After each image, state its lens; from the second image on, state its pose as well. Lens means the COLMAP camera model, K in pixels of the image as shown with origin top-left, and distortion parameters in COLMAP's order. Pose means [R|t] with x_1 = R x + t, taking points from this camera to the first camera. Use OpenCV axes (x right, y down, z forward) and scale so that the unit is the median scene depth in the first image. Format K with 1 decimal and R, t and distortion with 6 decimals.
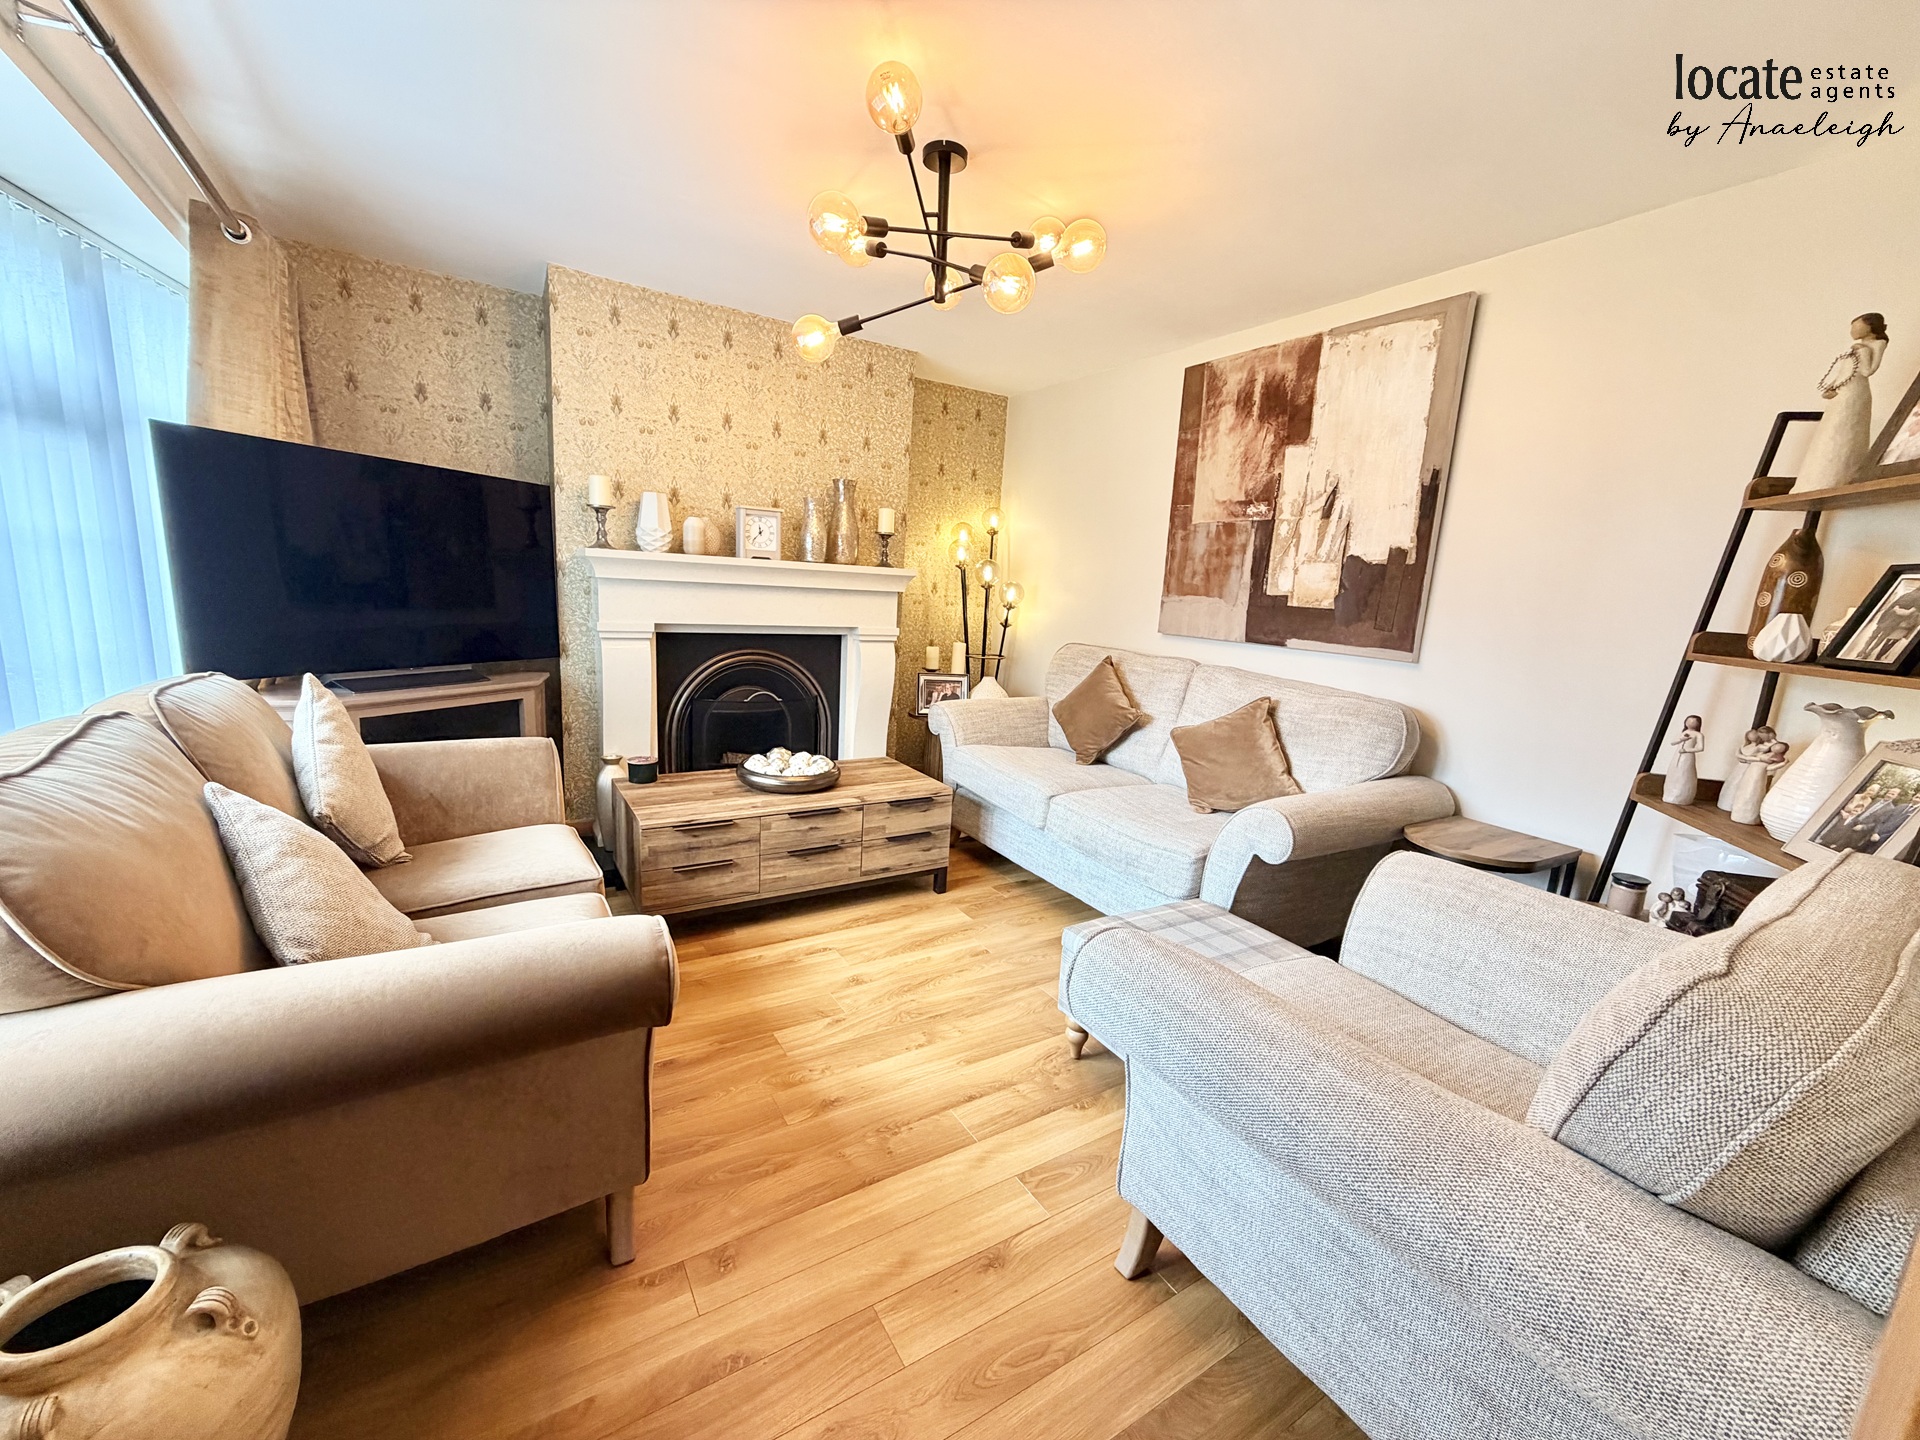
lens RADIAL K [[765.5, 0, 948.1], [0, 765.5, 716.6], [0, 0, 1]] dist [-0.000488, -0.000939]
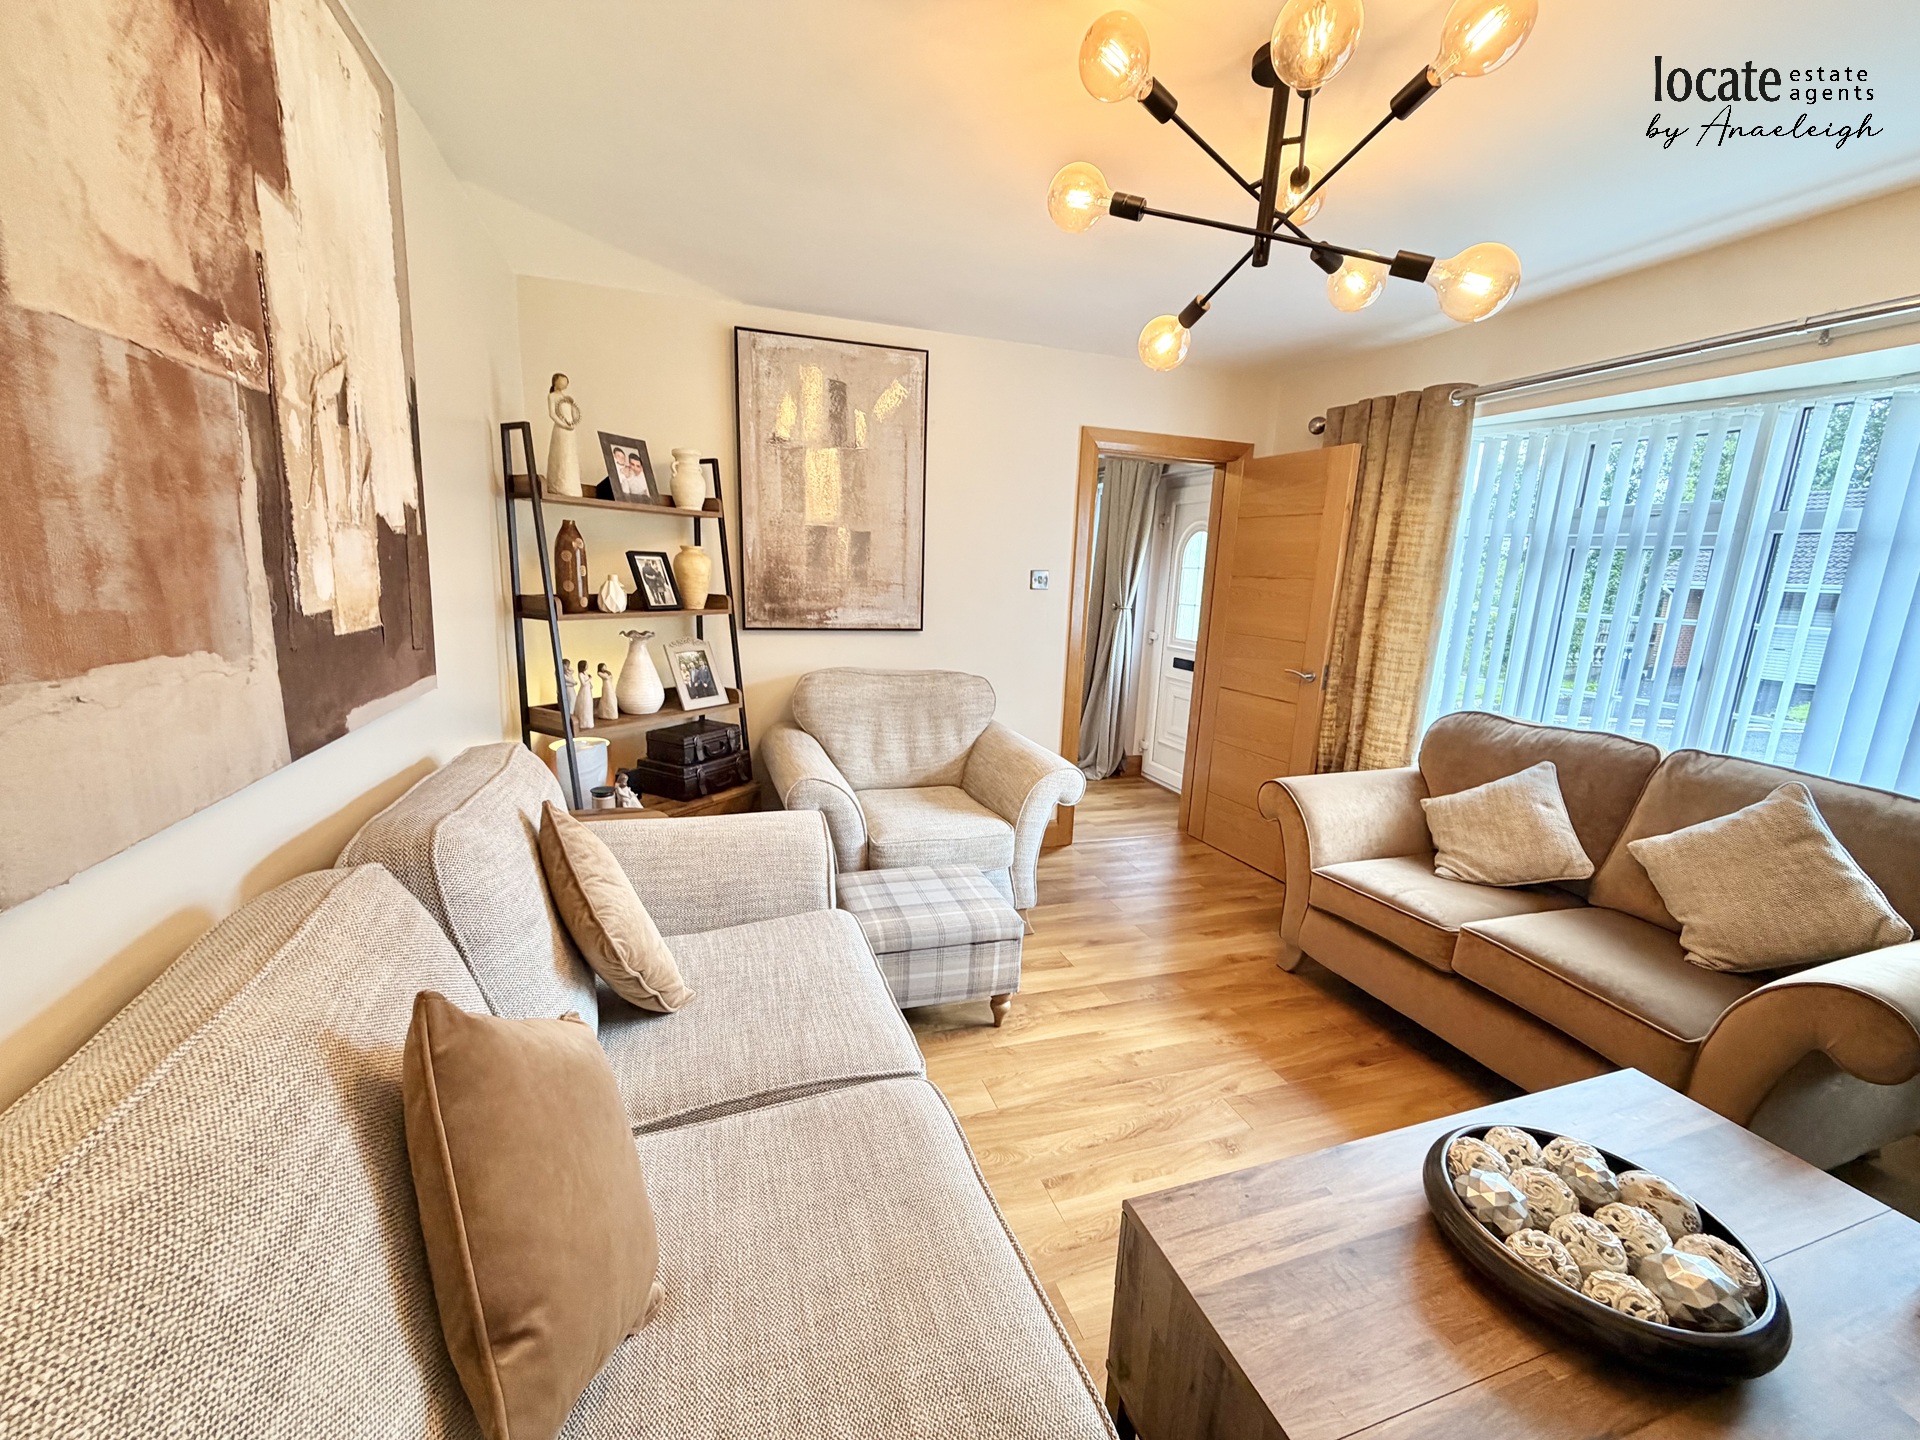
lens RADIAL K [[765.5, 0, 951.2], [0, 765.5, 721.9], [0, 0, 1]] dist [-0.000488, -0.000939]
pose [[-0.969874, -0.137649, 0.200990, 0.046088], [-0.053907, 0.925876, 0.373961, -0.264516], [-0.237568, 0.351861, -0.905404, 1.277445]]
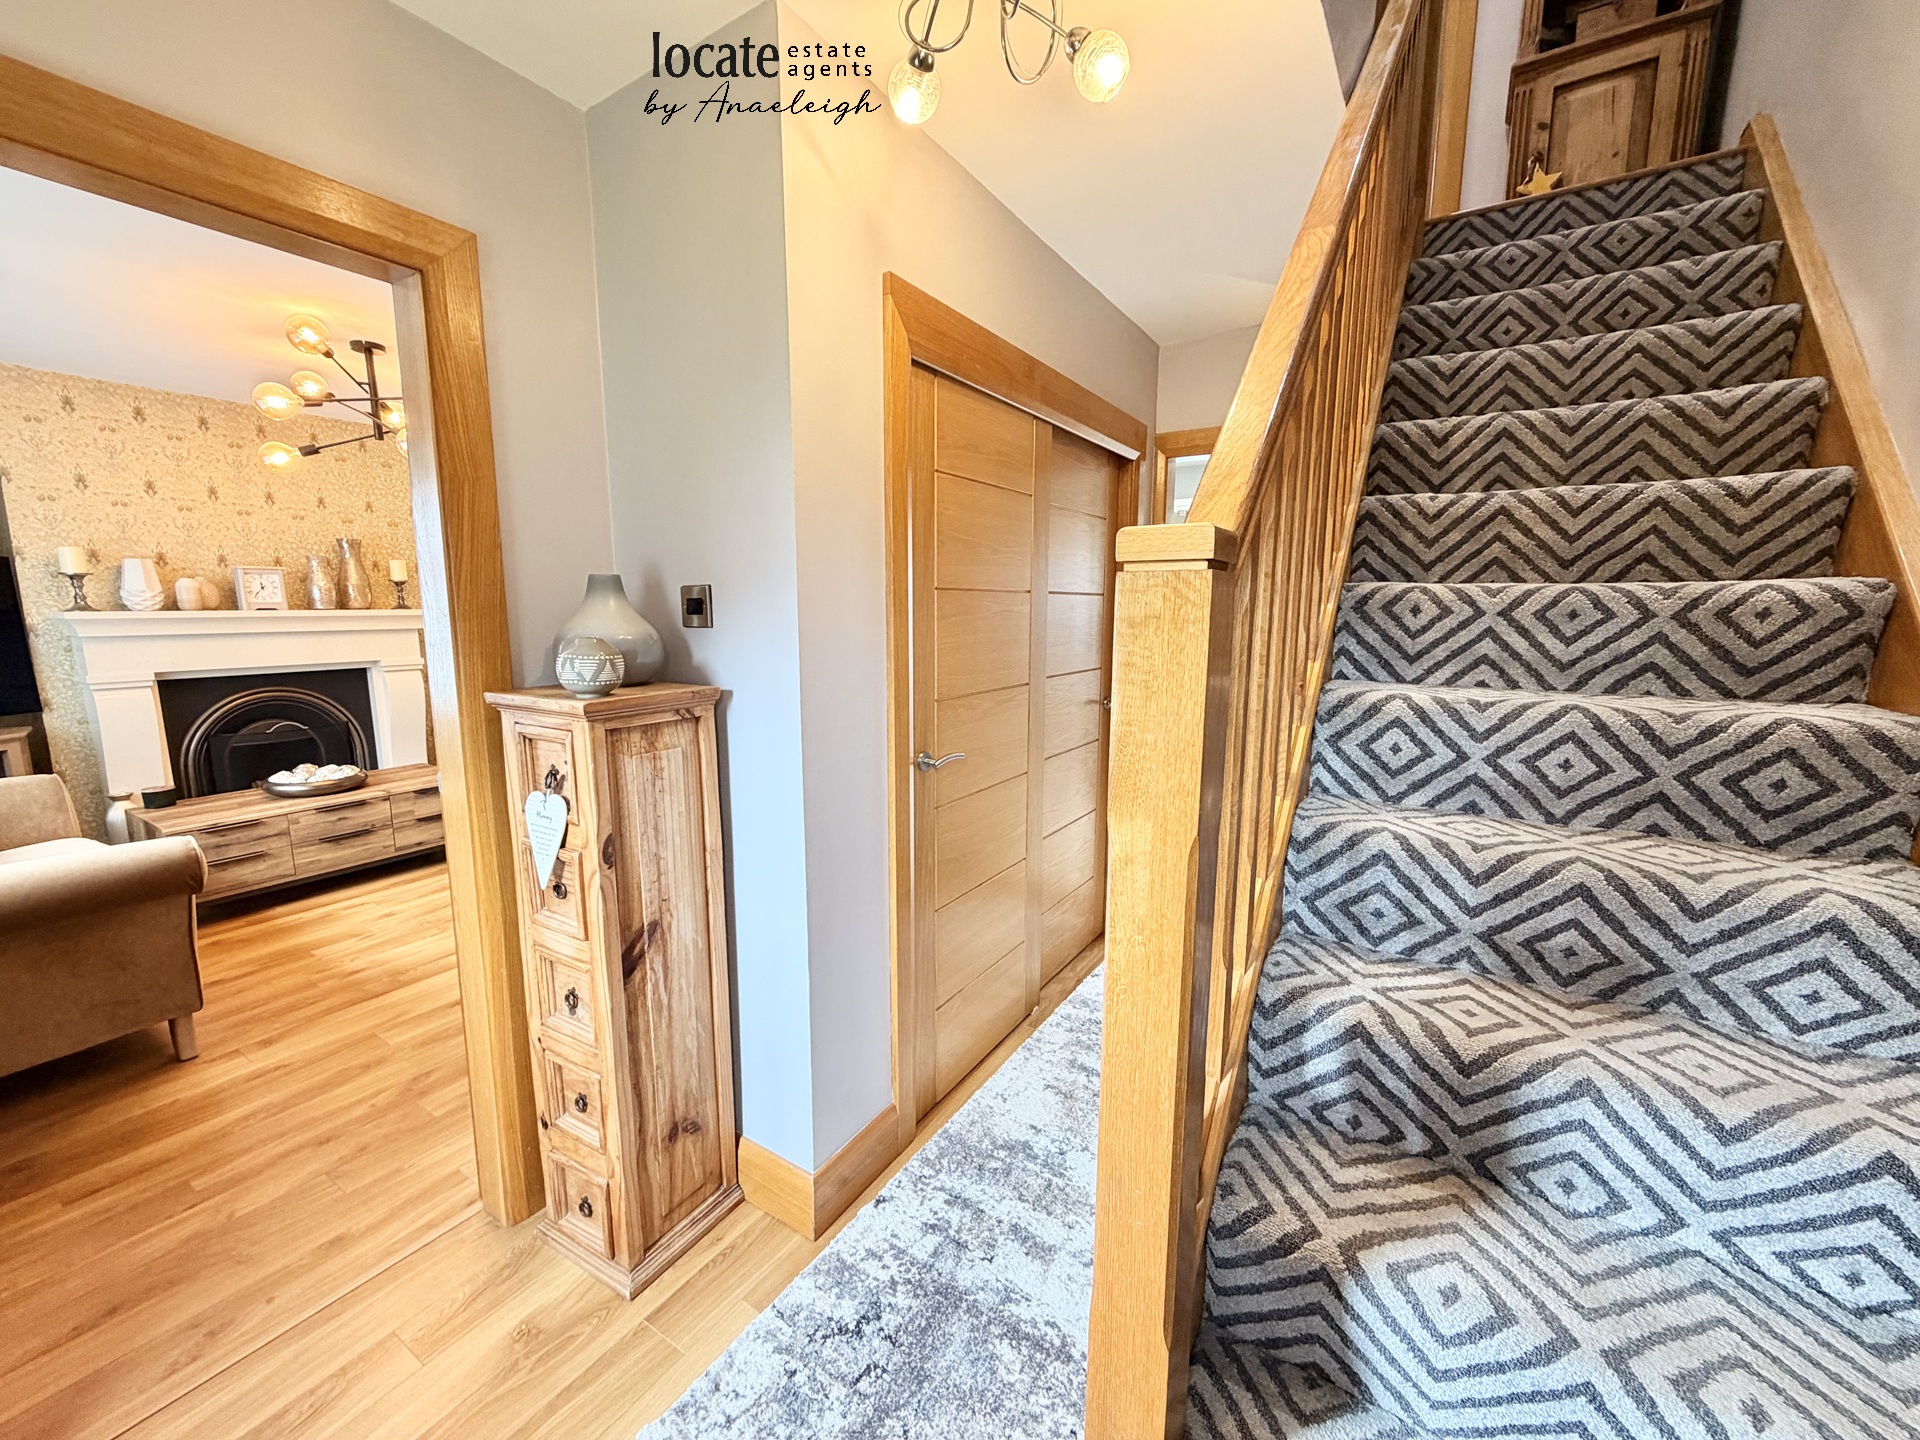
lens RADIAL K [[765.5, 0, 955.0], [0, 765.5, 720.2], [0, 0, 1]] dist [-0.000488, -0.000939]
pose [[0.896919, -0.119948, 0.425616, 0.198253], [0.122910, 0.992204, 0.020613, 0.073451], [-0.424770, 0.033824, 0.904669, -0.546527]]
